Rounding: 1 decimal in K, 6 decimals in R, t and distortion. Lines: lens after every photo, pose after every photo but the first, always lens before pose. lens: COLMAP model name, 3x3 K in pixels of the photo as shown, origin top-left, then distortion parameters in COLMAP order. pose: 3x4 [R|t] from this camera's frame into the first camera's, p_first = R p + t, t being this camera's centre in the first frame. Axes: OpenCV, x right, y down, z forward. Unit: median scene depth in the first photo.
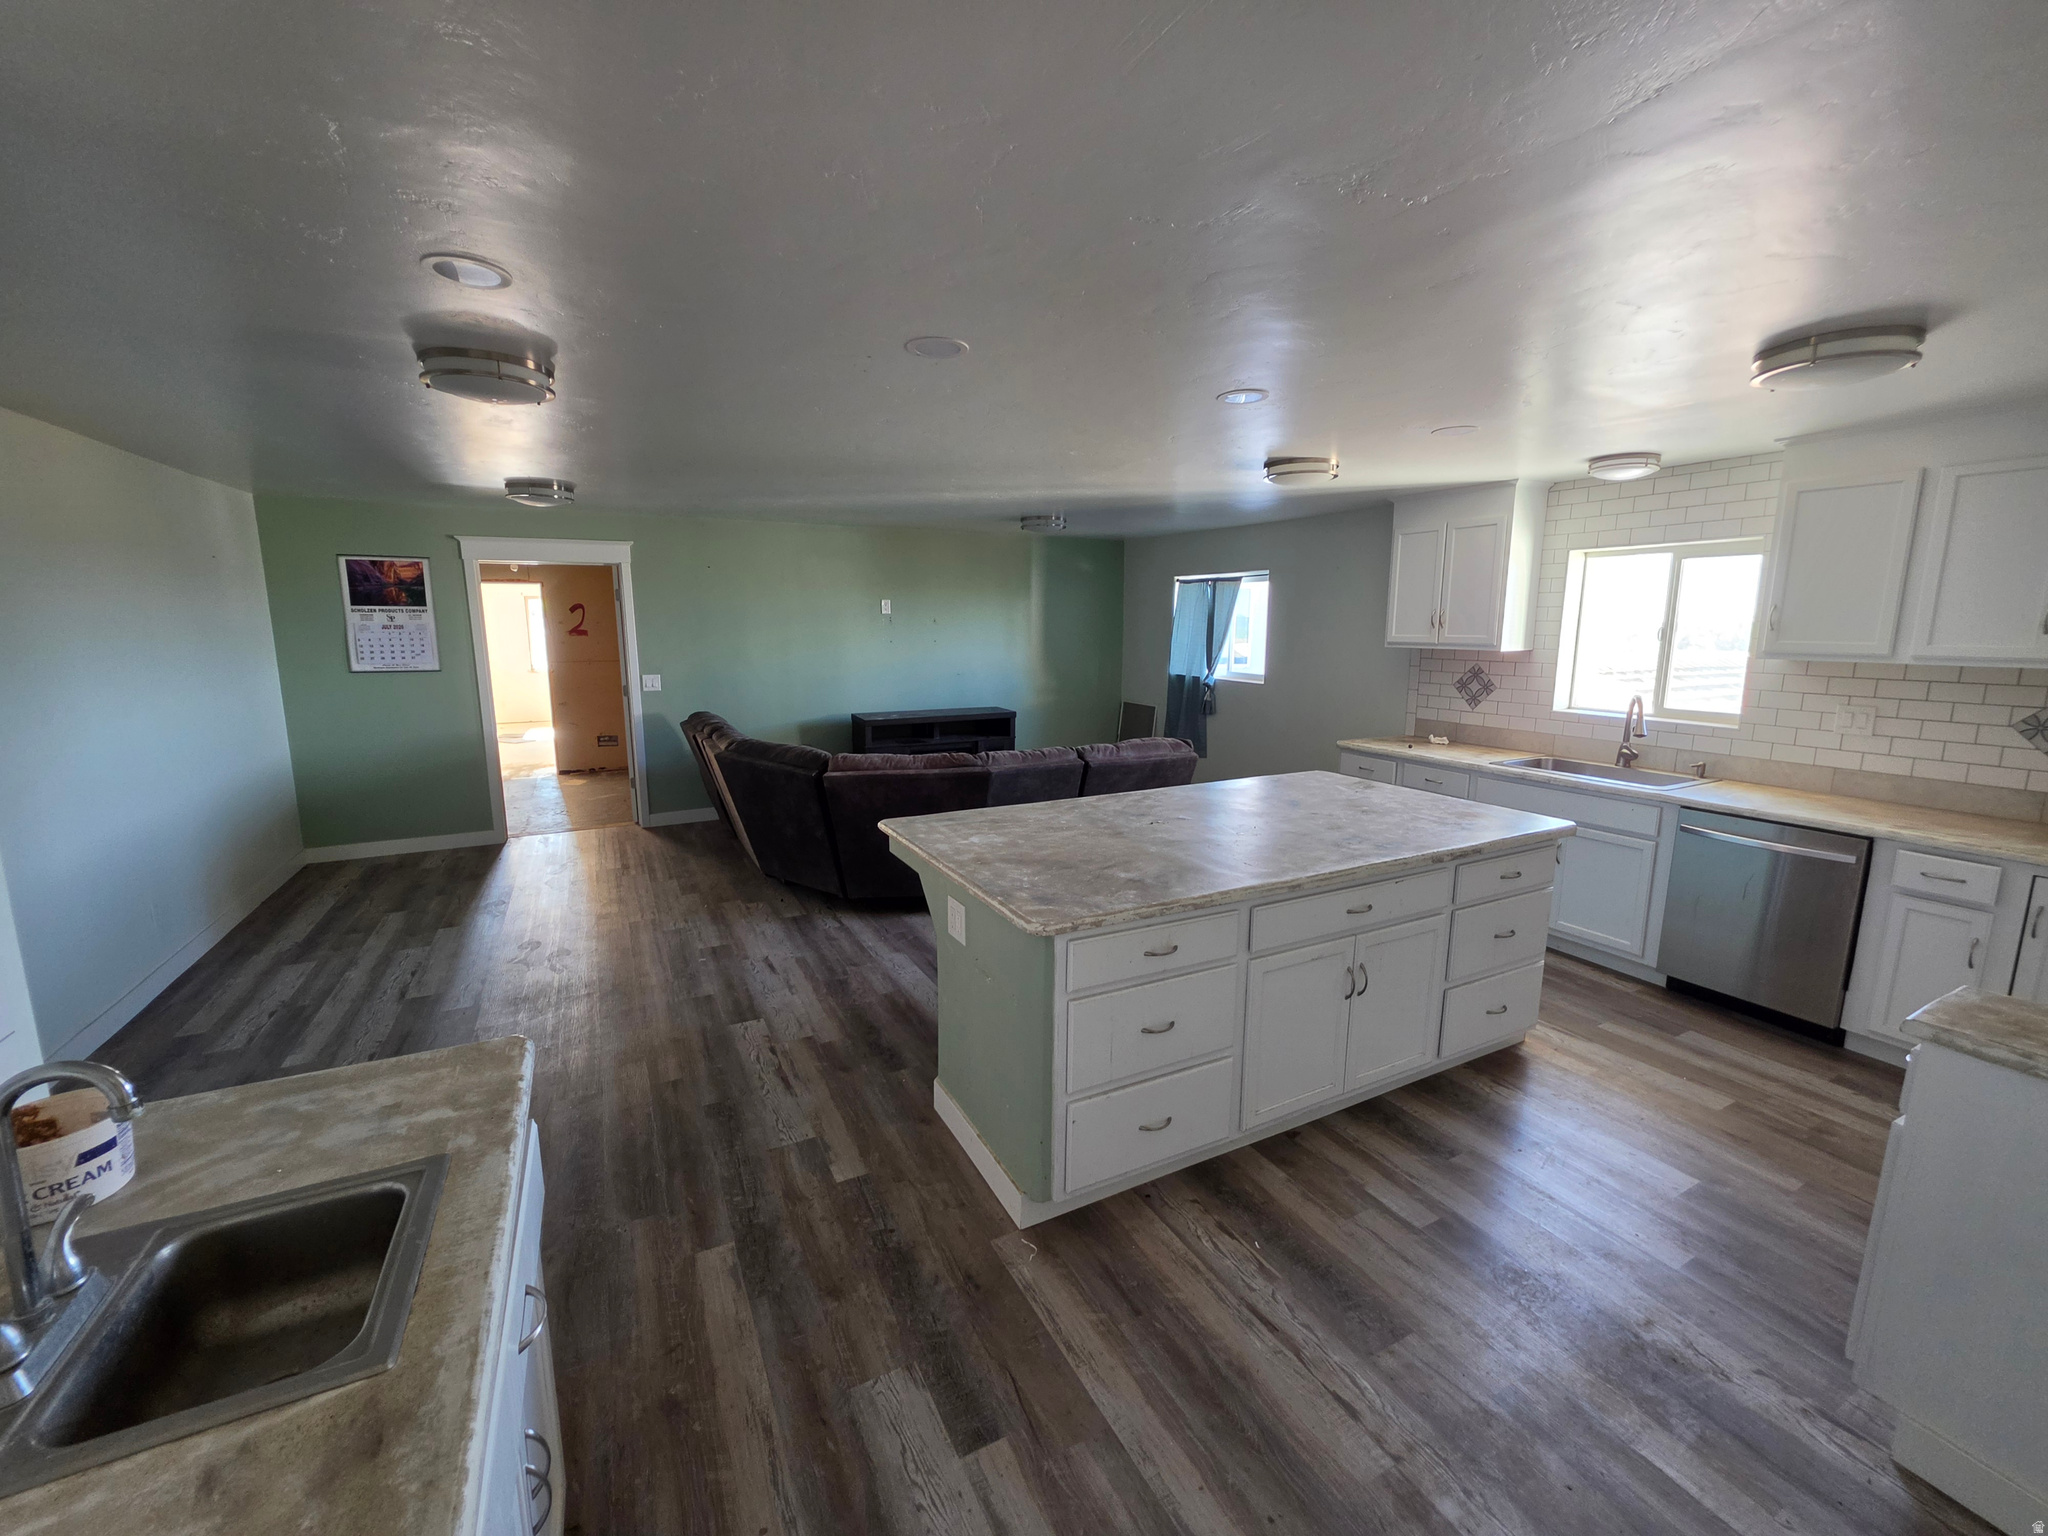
lens RADIAL K [[828.2, 0, 1020.9], [0, 828.2, 756.9], [0, 0, 1]] dist [-0.001625, 0.000533]
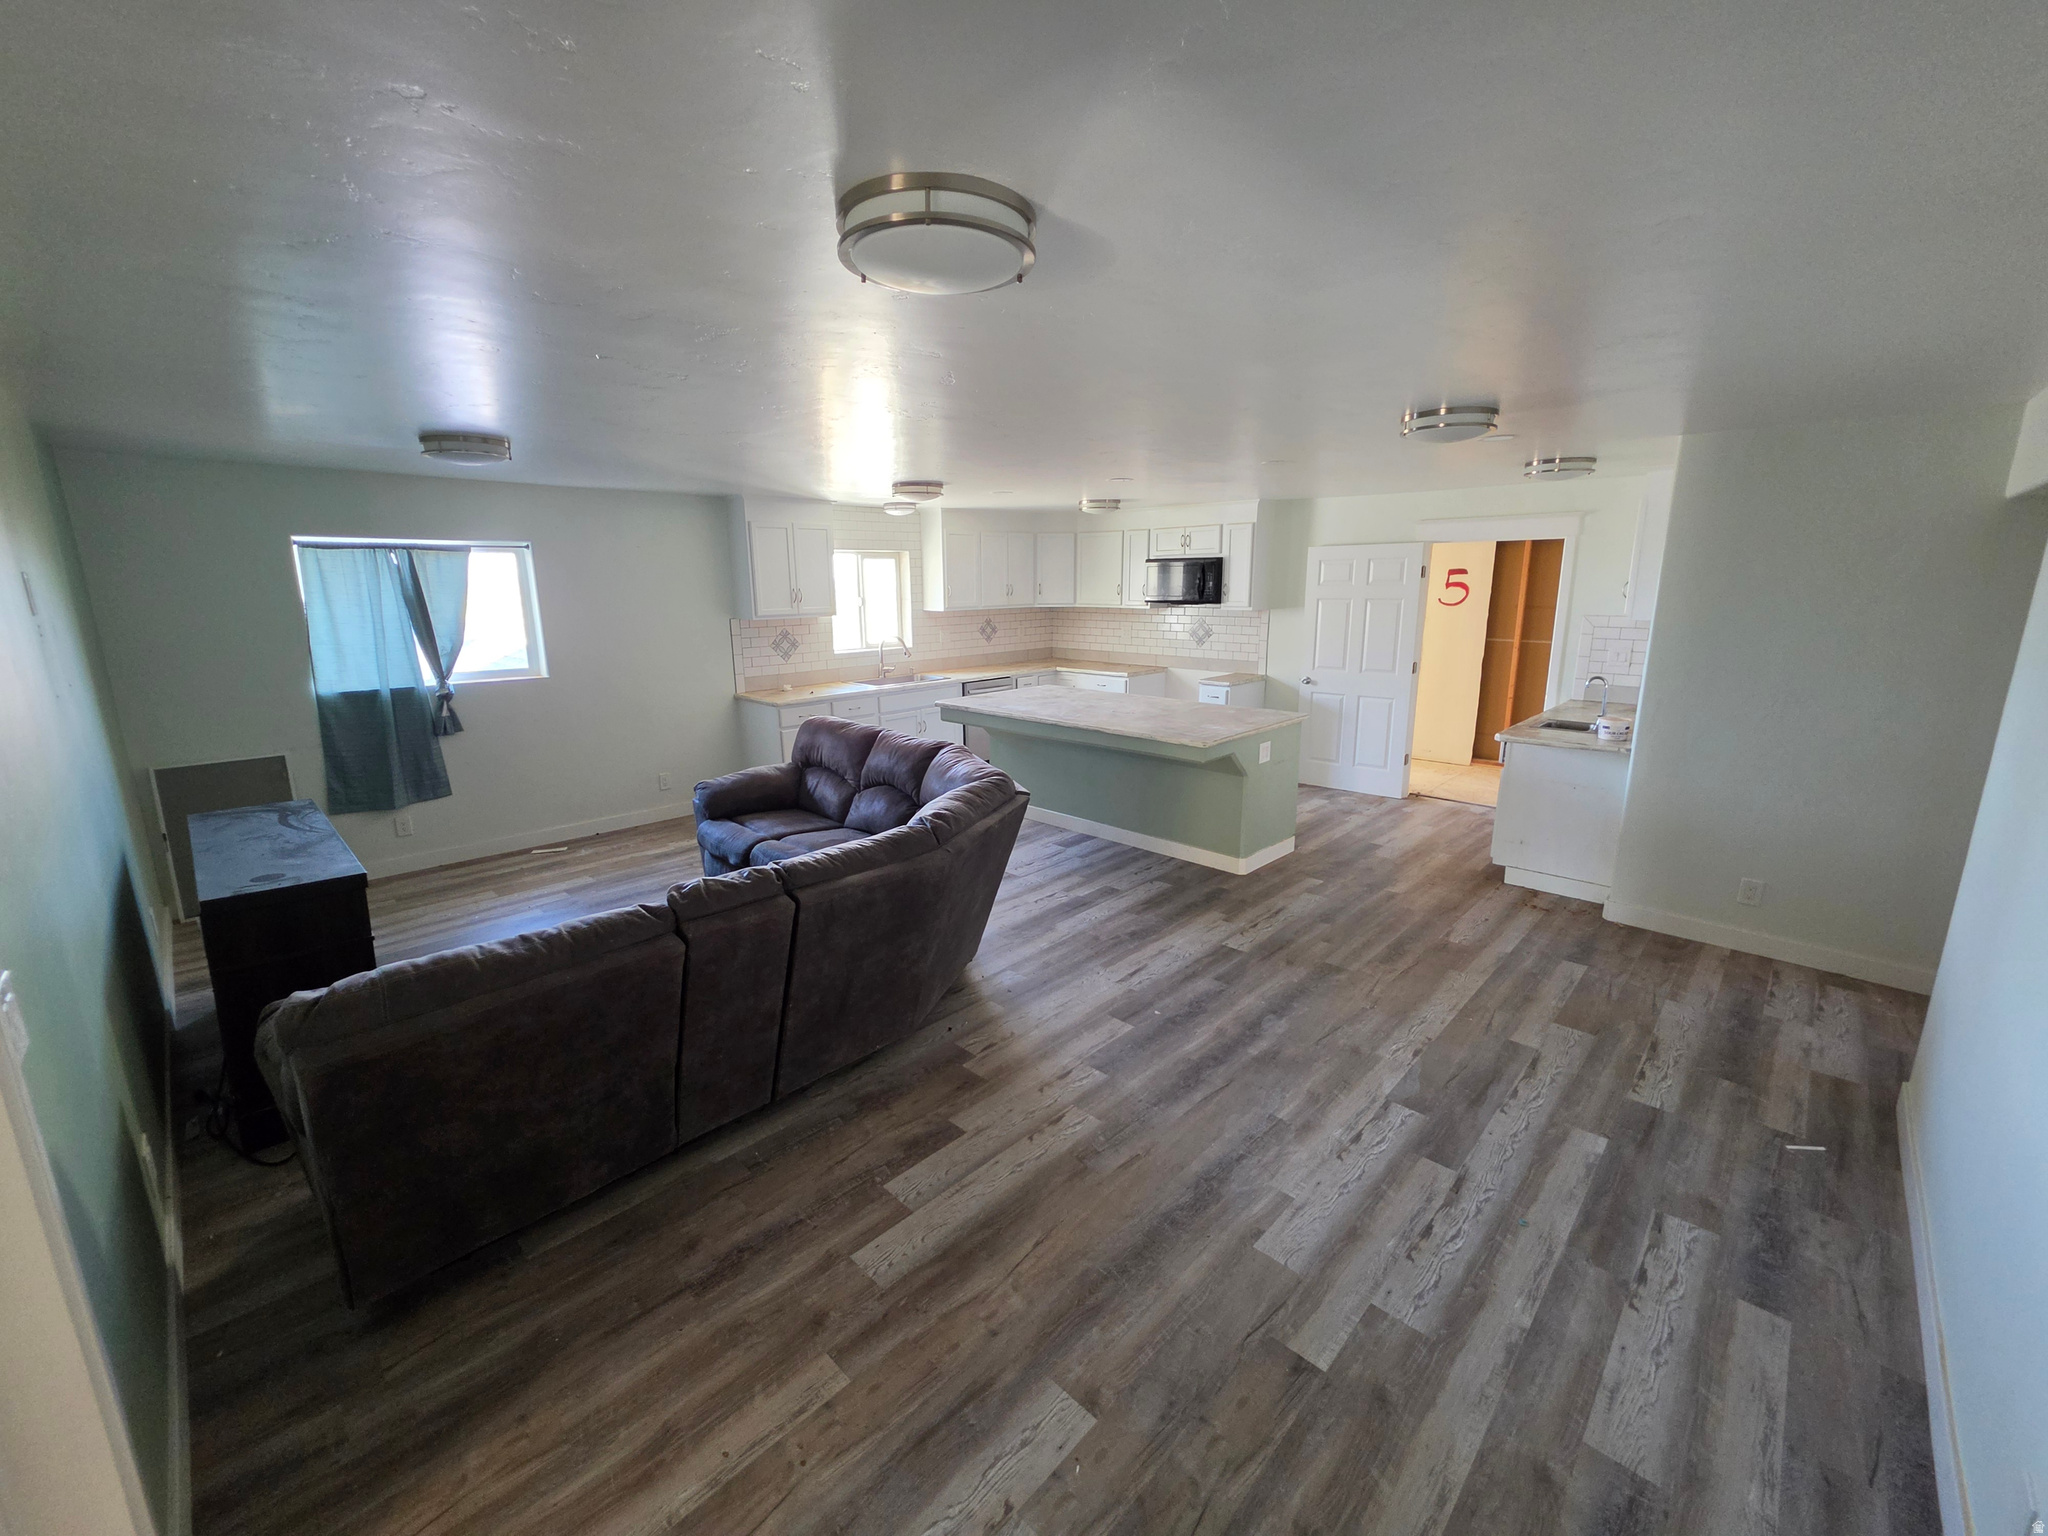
lens RADIAL K [[828.2, 0, 1017.9], [0, 828.2, 765.8], [0, 0, 1]] dist [-0.001625, 0.000533]
pose [[-0.315858, -0.209158, 0.925466, -1.112304], [0.162031, 0.949181, 0.269818, -0.258006], [-0.934869, 0.235179, -0.265916, 1.344912]]
